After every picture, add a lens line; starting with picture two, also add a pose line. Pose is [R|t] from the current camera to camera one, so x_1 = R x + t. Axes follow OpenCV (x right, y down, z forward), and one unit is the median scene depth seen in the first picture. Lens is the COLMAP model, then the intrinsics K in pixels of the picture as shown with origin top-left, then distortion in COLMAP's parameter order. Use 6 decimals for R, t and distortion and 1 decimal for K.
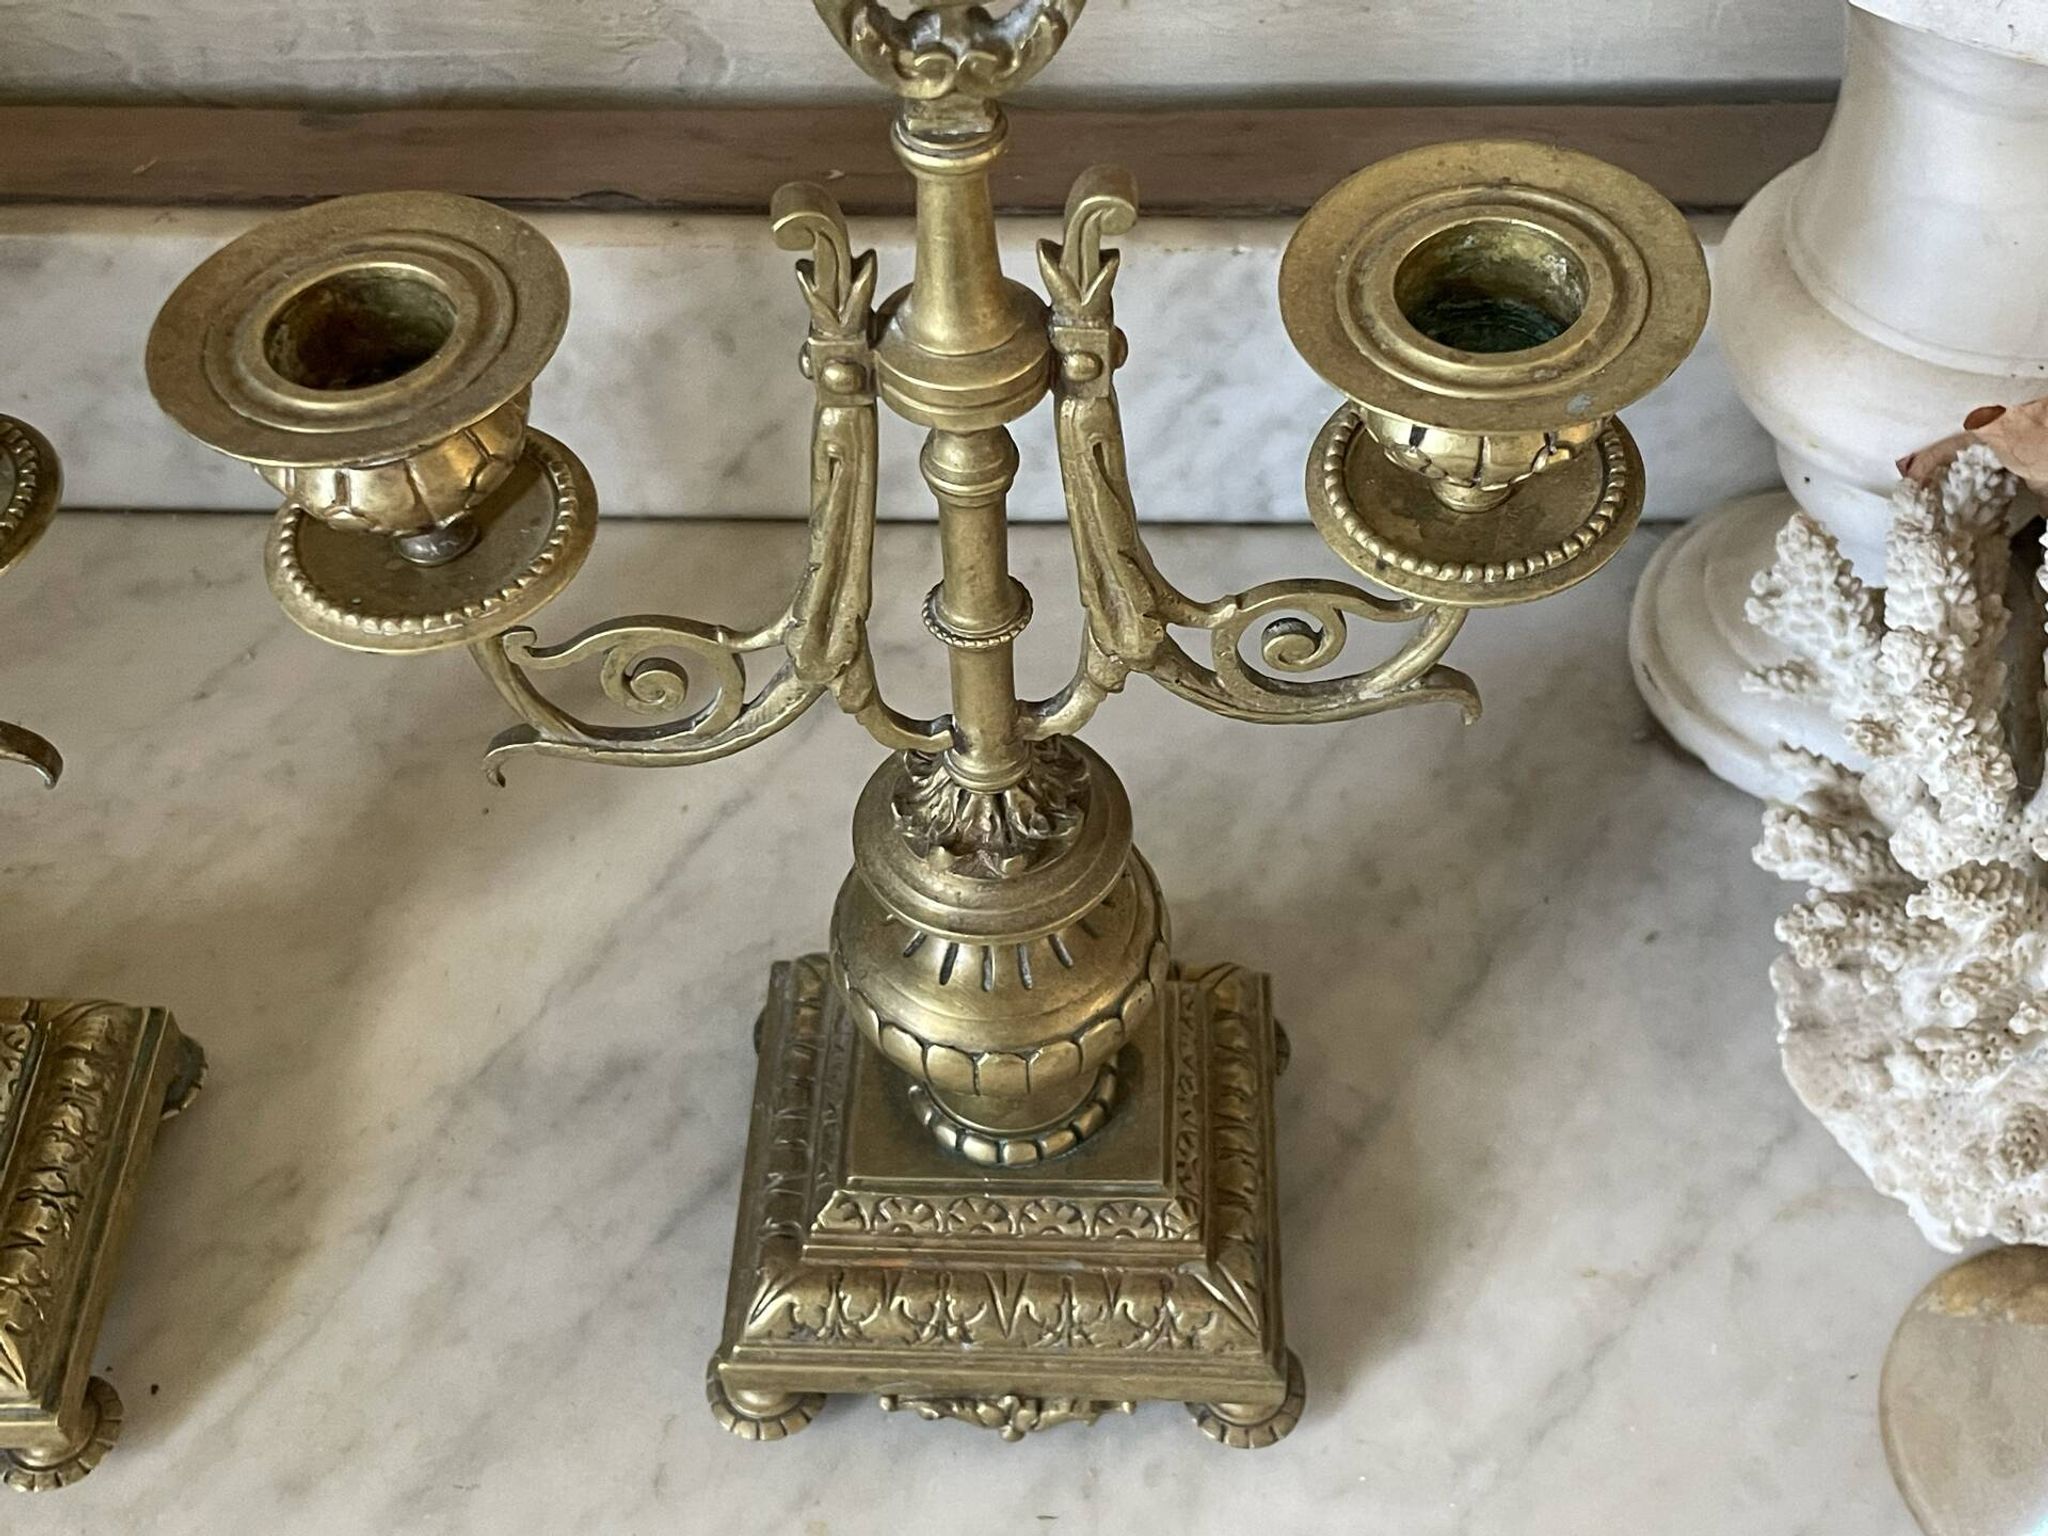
lens RADIAL K [[2534.2, 0, 1024.9], [0, 2534.2, 768.1], [0, 0, 1]] dist [0.080159, 0.000000]
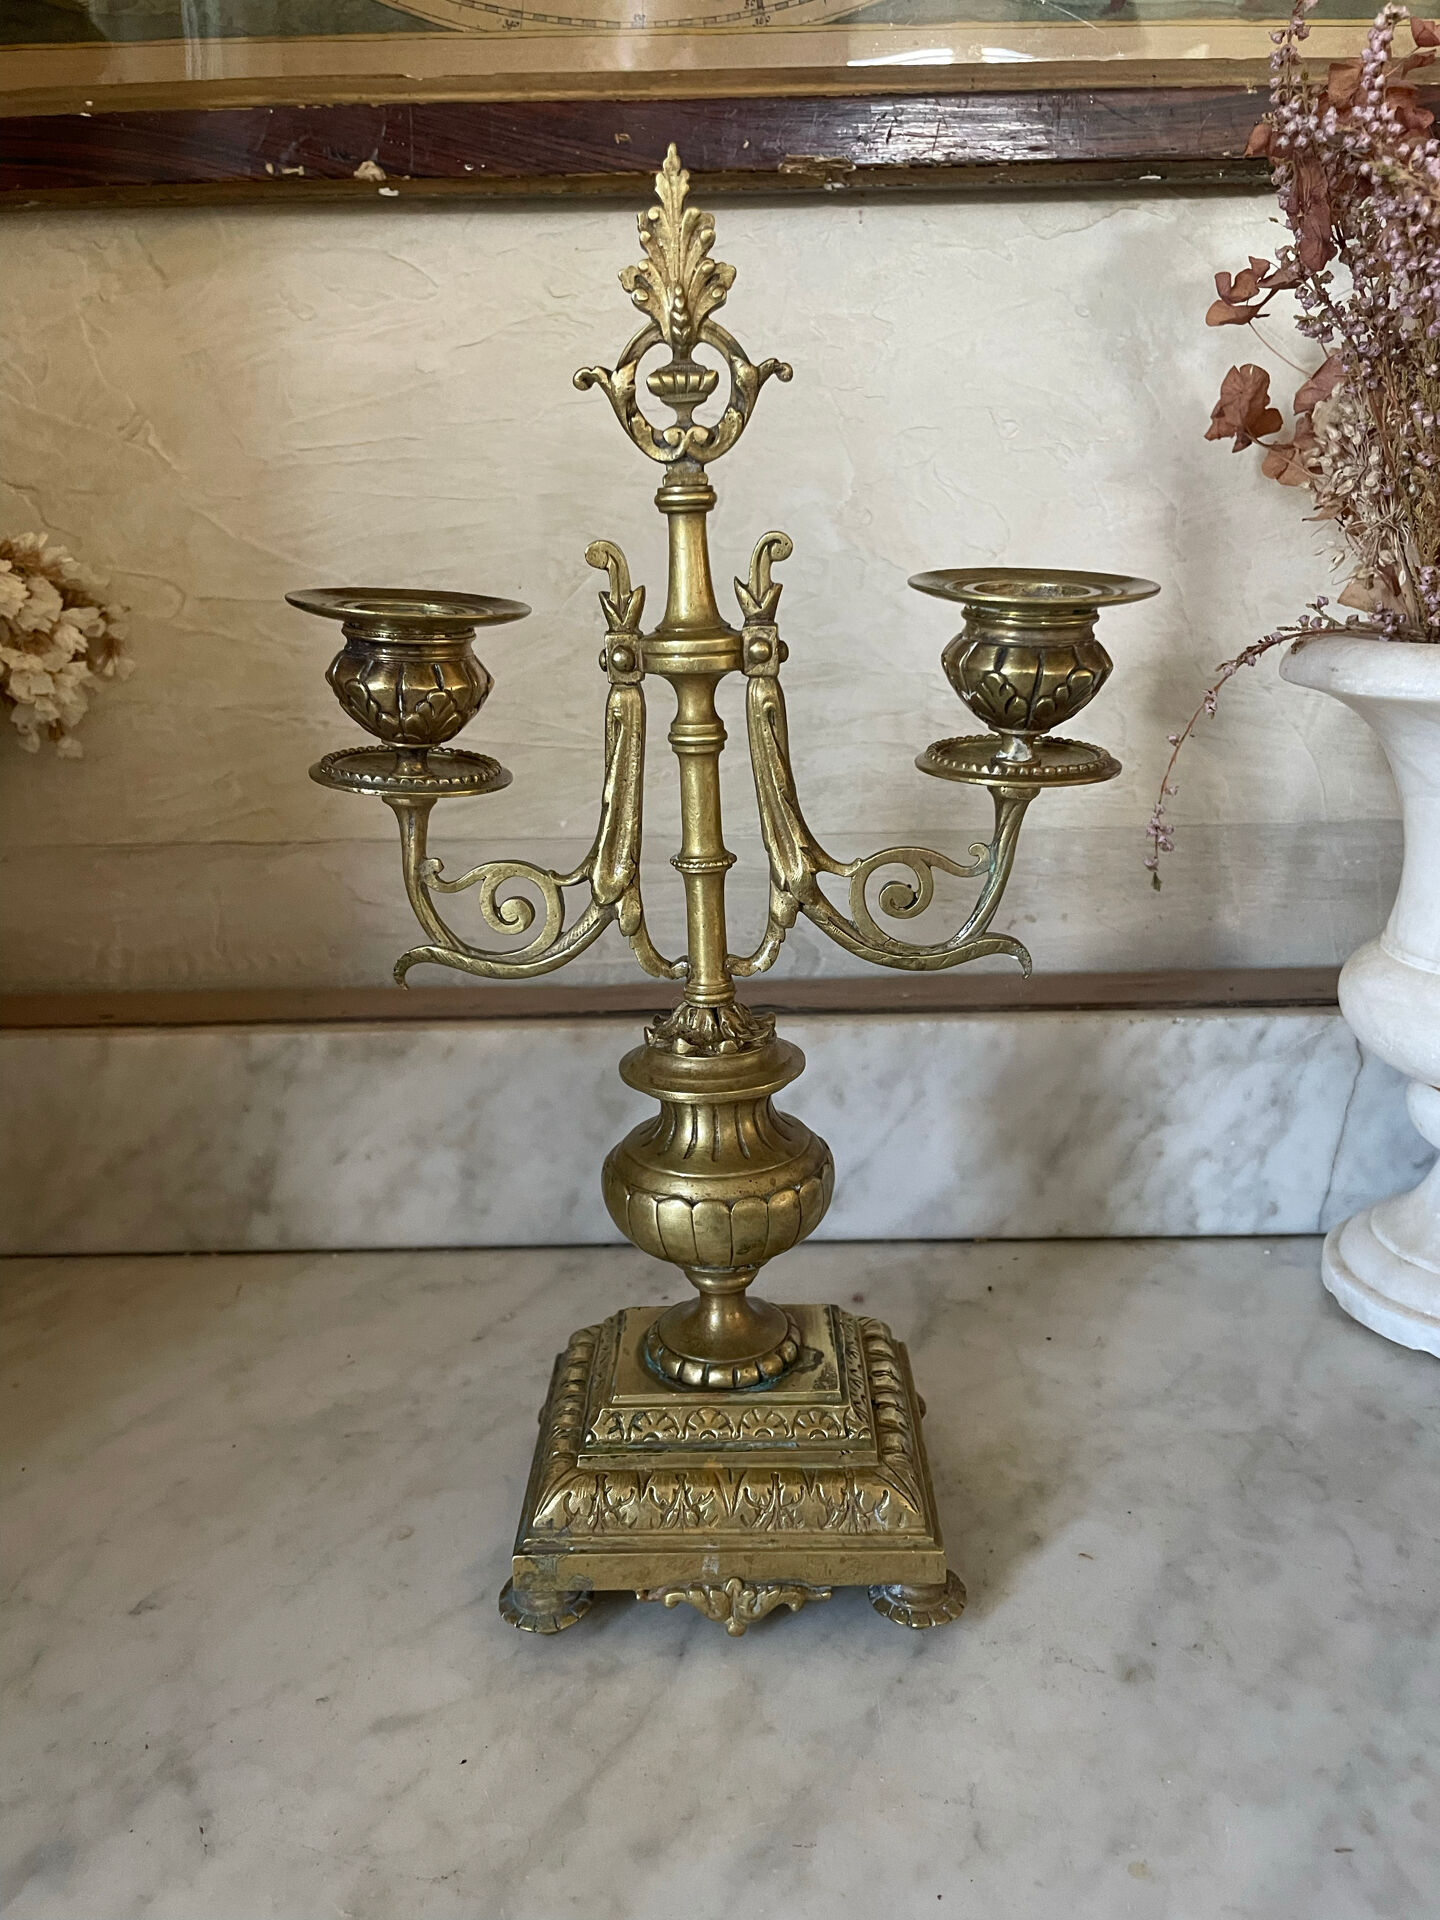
lens RADIAL K [[1476.7, 0, 711.4], [0, 1476.7, 951.7], [0, 0, 1]] dist [0.055478, -0.085468]
pose [[0.999709, -0.011925, 0.020956, -0.270579], [0.021489, 0.834866, -0.550034, 0.315552], [-0.010936, 0.550324, 0.834879, 0.264949]]
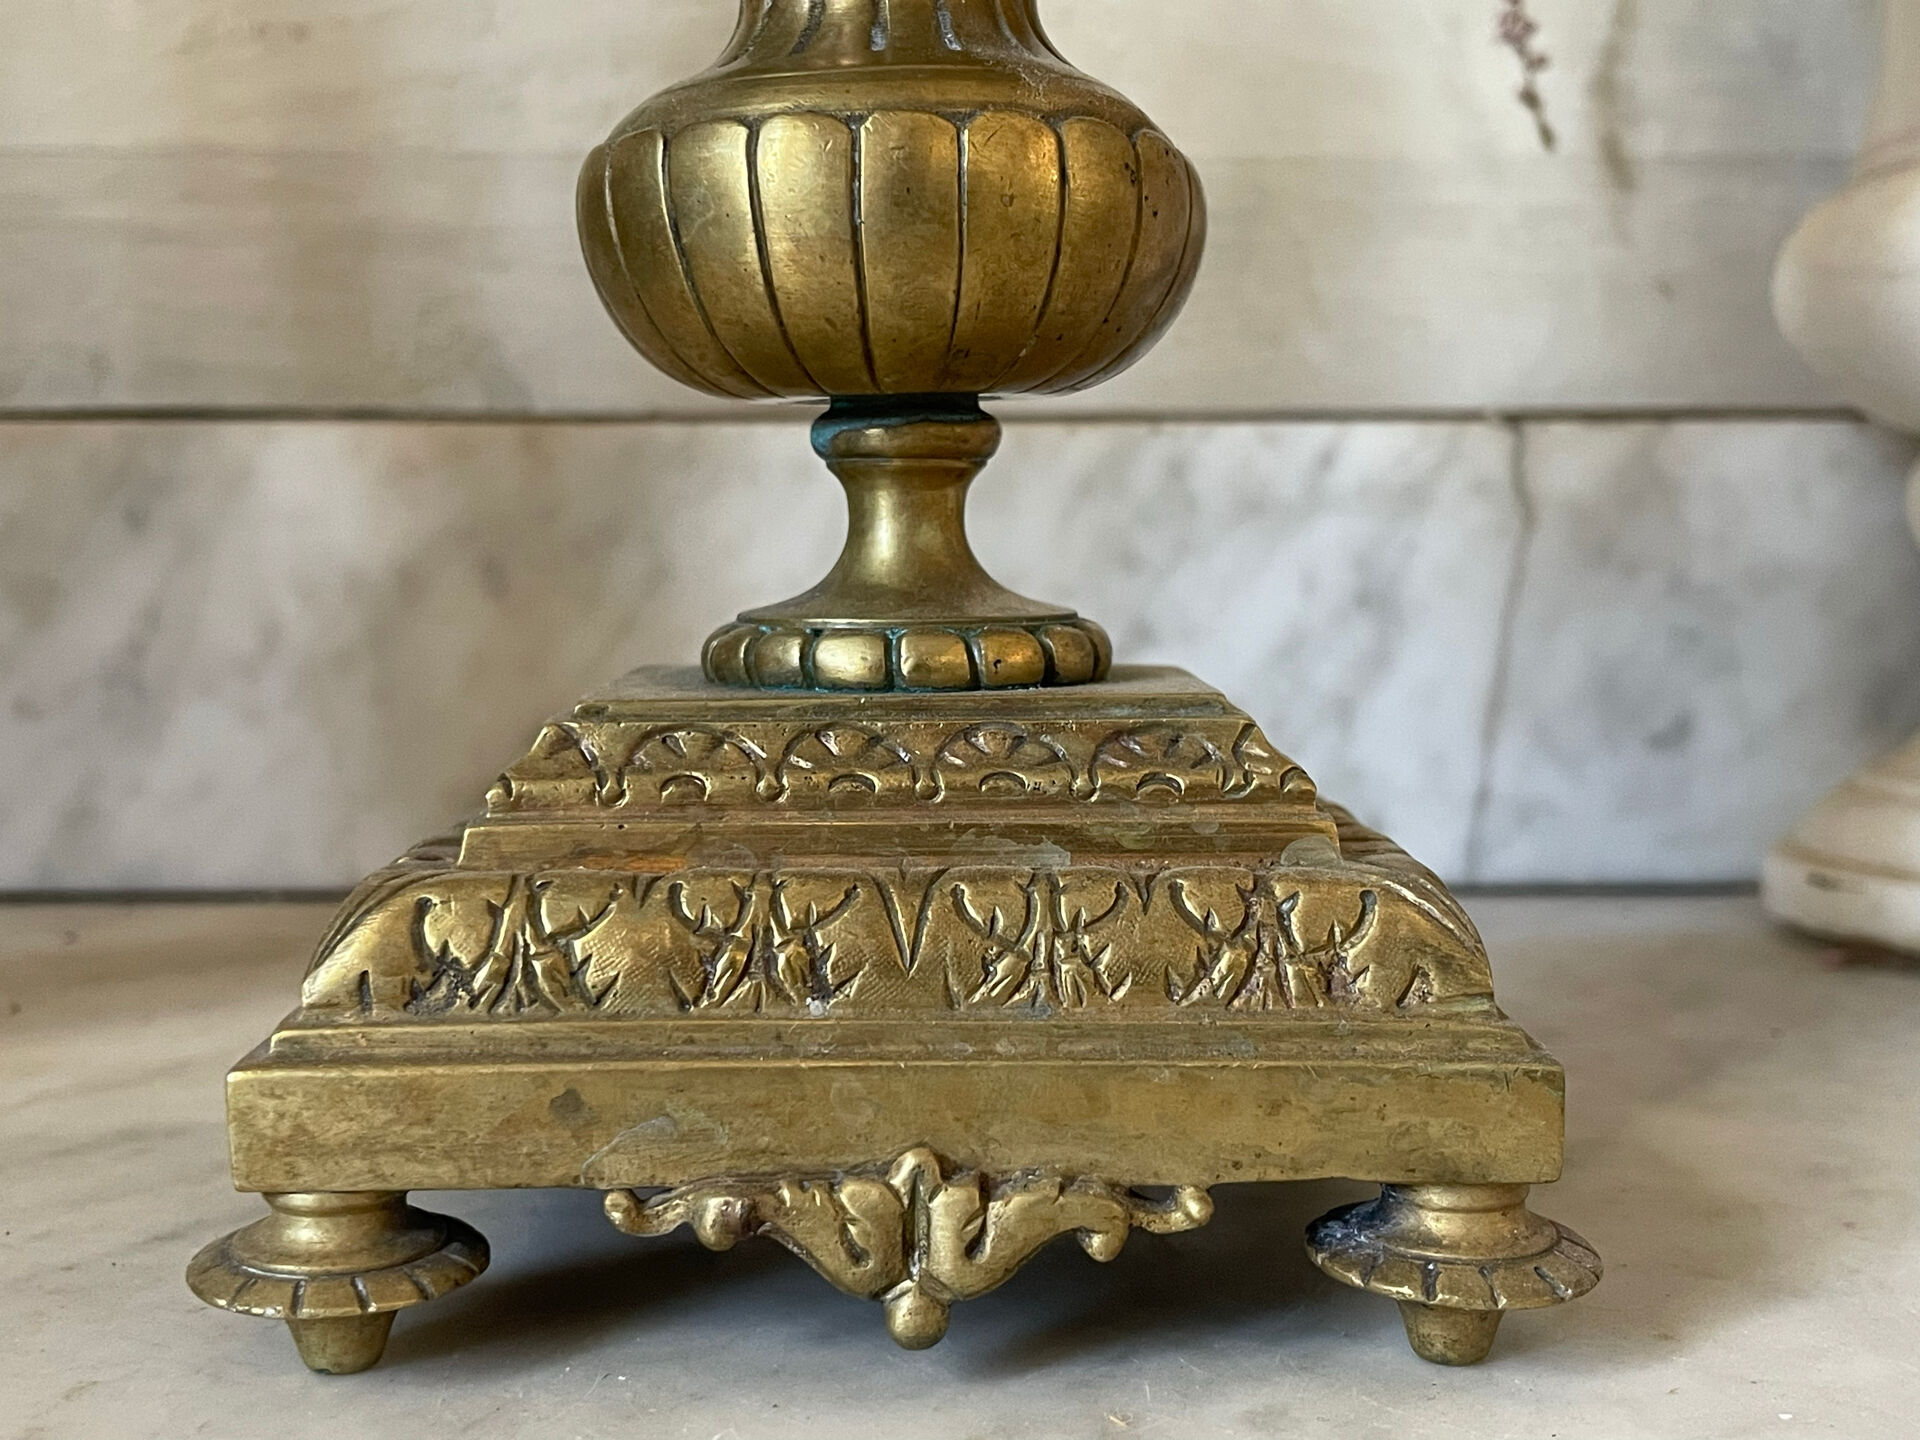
lens RADIAL K [[2375.8, 0, 939.8], [0, 2375.8, 731.5], [0, 0, 1]] dist [0.080159, 0.000000]
pose [[0.999005, 0.010203, 0.043426, -0.019631], [0.023430, 0.708391, -0.705432, 0.472681], [-0.037960, 0.705747, 0.707446, 0.665971]]
